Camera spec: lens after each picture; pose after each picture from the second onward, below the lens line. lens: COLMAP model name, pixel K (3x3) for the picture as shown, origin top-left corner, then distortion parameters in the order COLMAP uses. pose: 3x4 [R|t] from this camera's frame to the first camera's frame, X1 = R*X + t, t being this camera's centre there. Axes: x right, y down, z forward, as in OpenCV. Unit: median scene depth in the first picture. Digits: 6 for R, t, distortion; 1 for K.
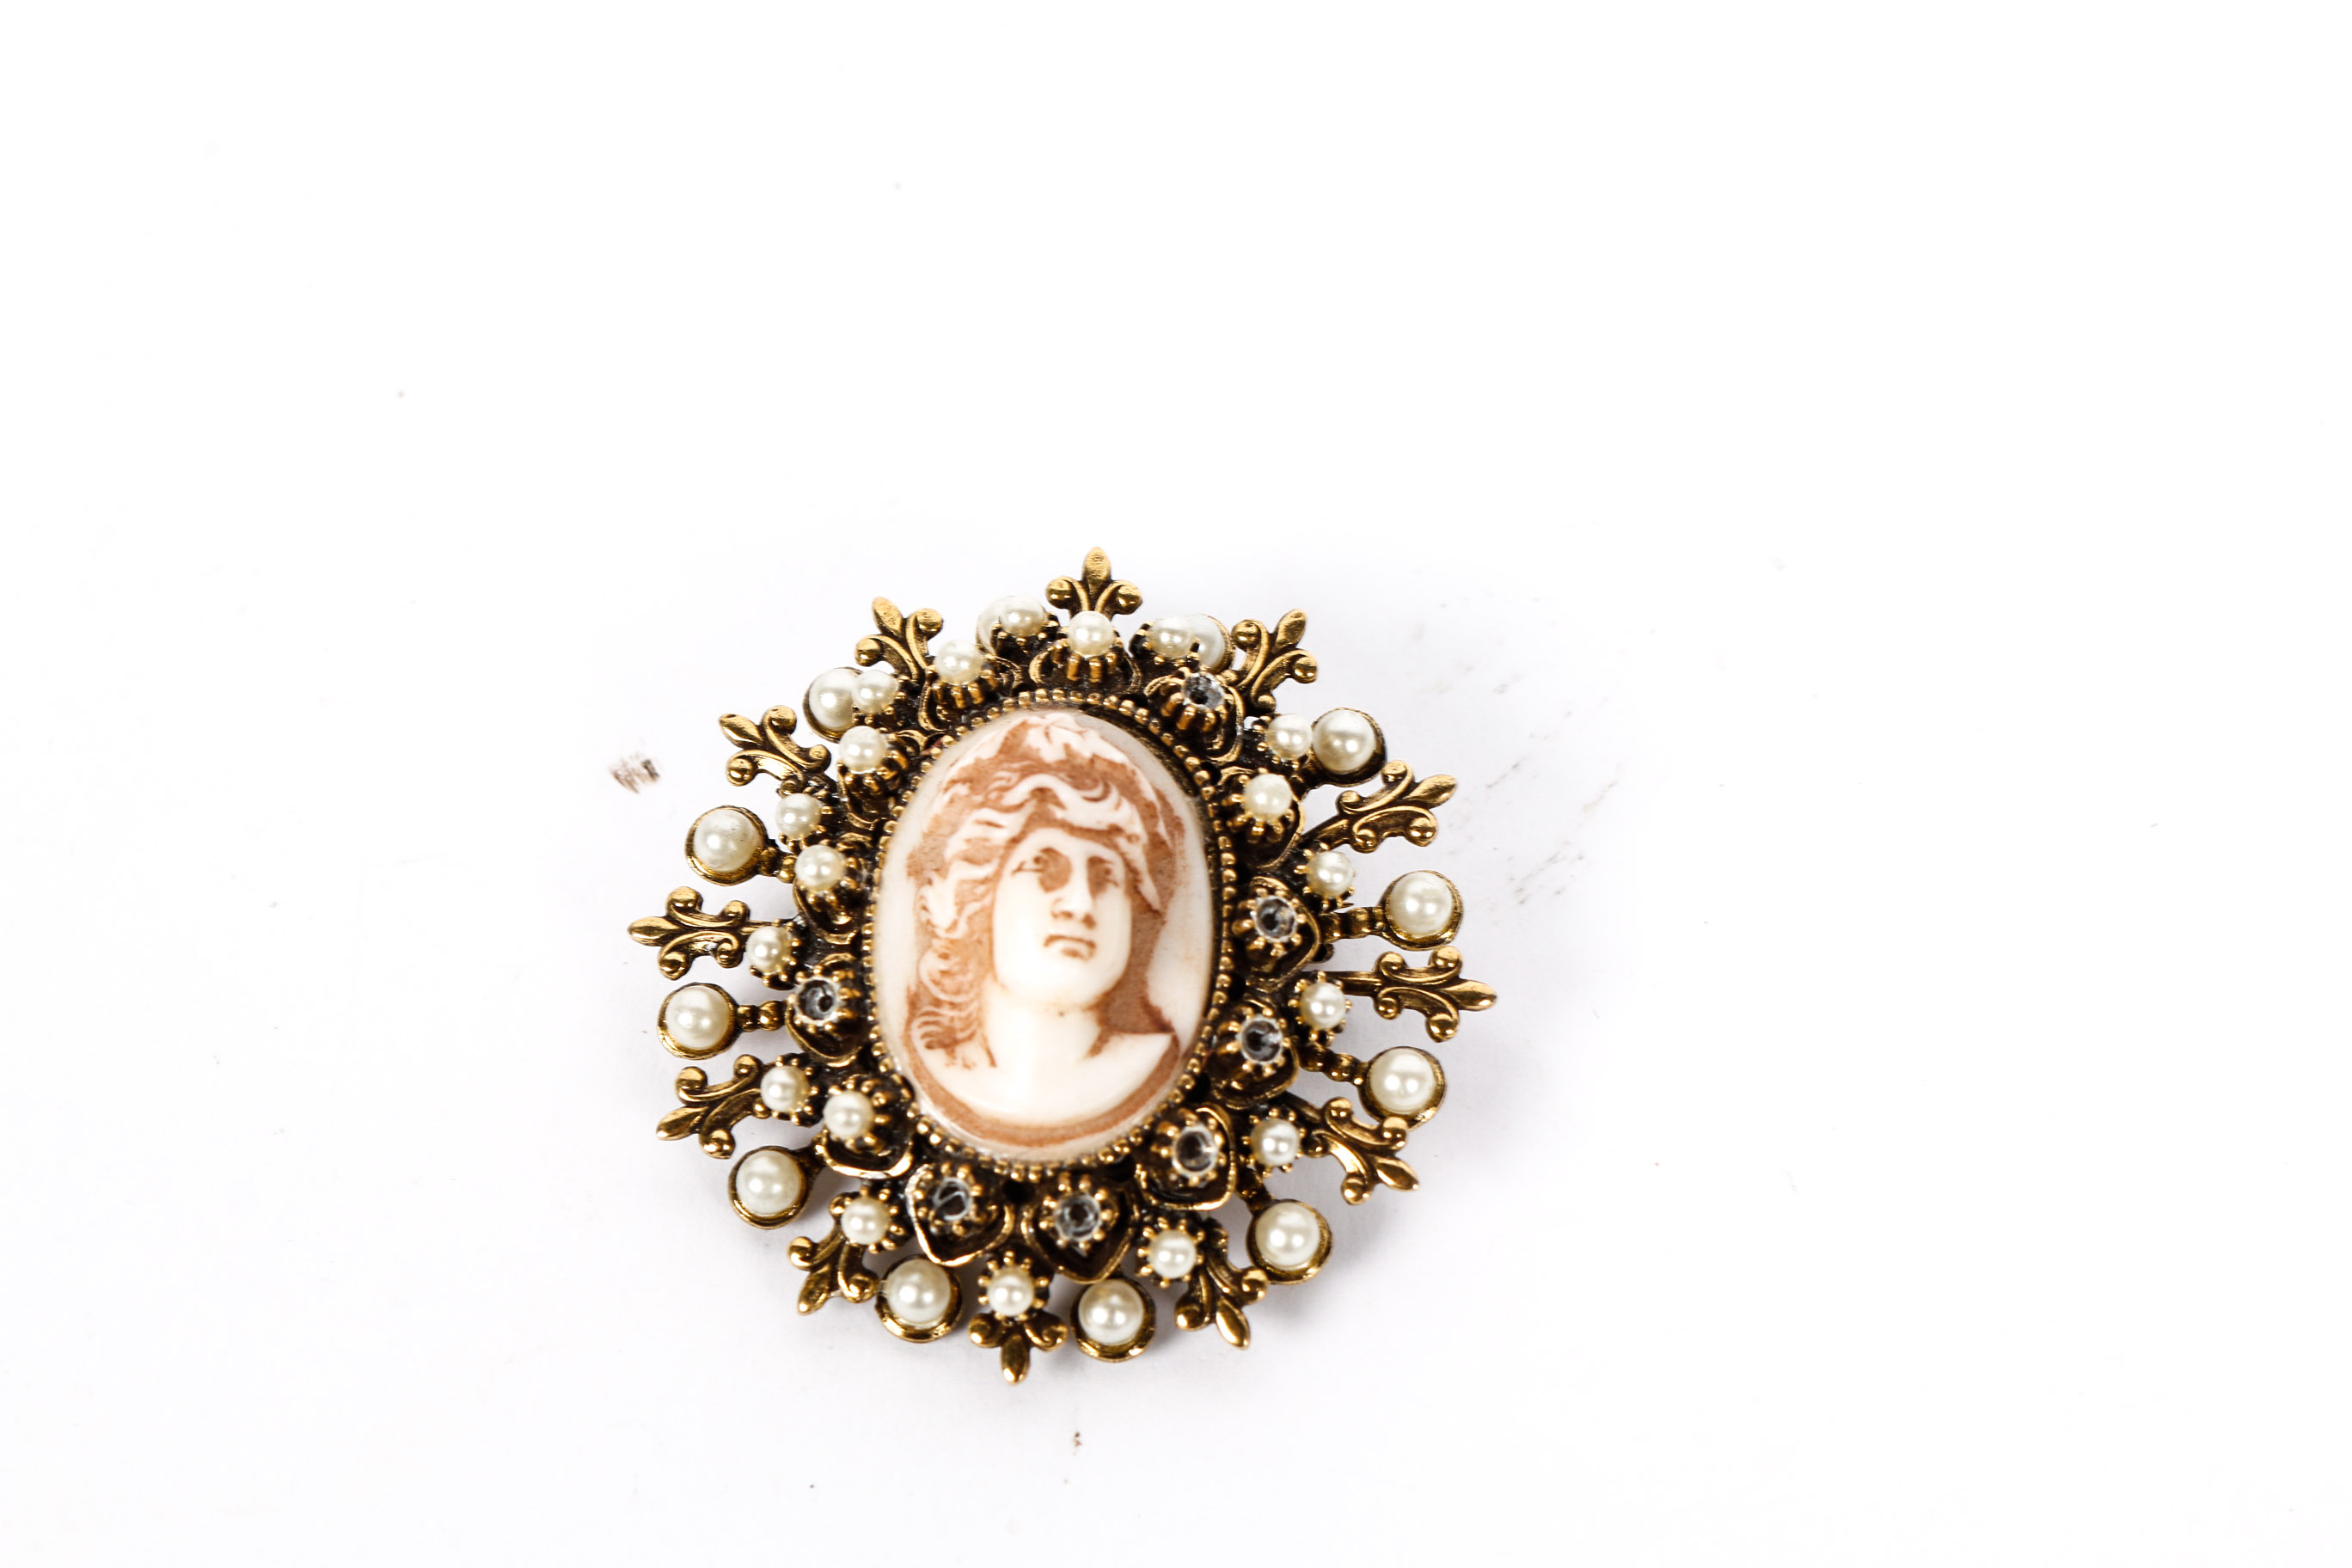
lens RADIAL K [[4205.1, 0, 1176.0], [0, 4205.1, 784.0], [0, 0, 1]] dist [0.013985, 0.011162]
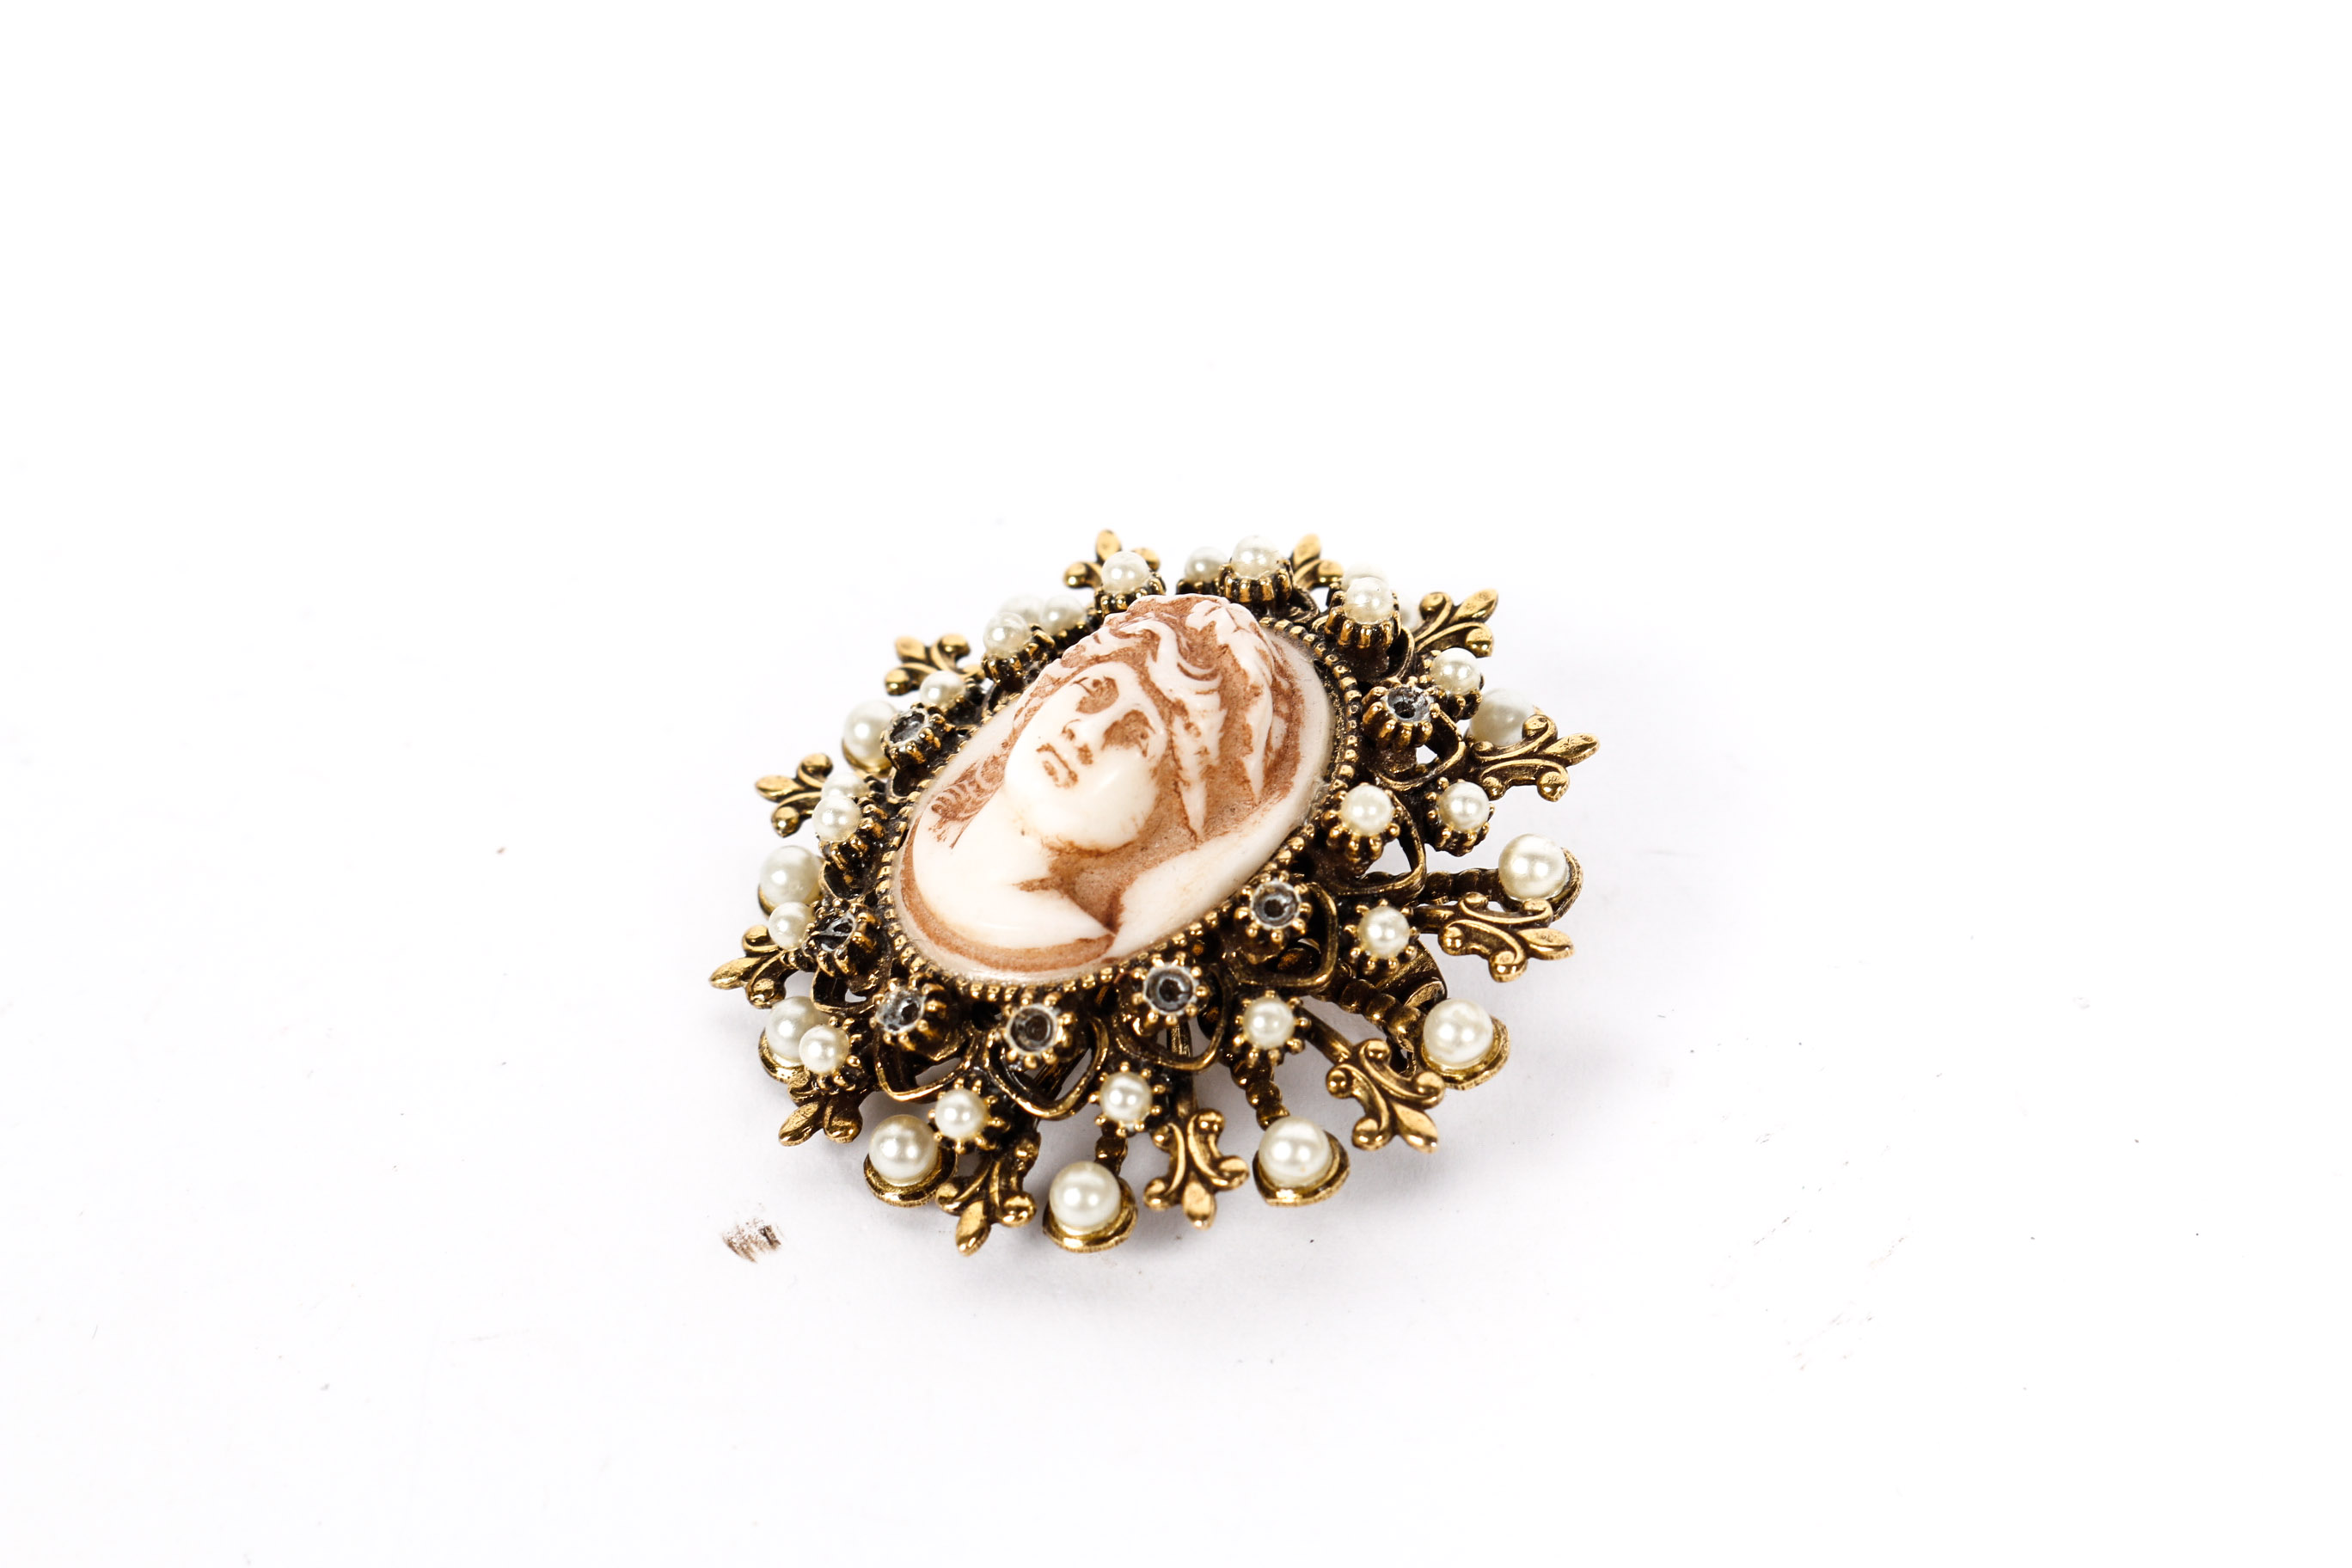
lens RADIAL K [[4205.1, 0, 1176.0], [0, 4205.1, 784.0], [0, 0, 1]] dist [0.013985, 0.011162]
pose [[0.661917, 0.503034, -0.555718, 0.511940], [-0.615805, 0.787631, -0.020526, 0.043815], [0.427376, 0.355800, 0.831117, 0.220462]]
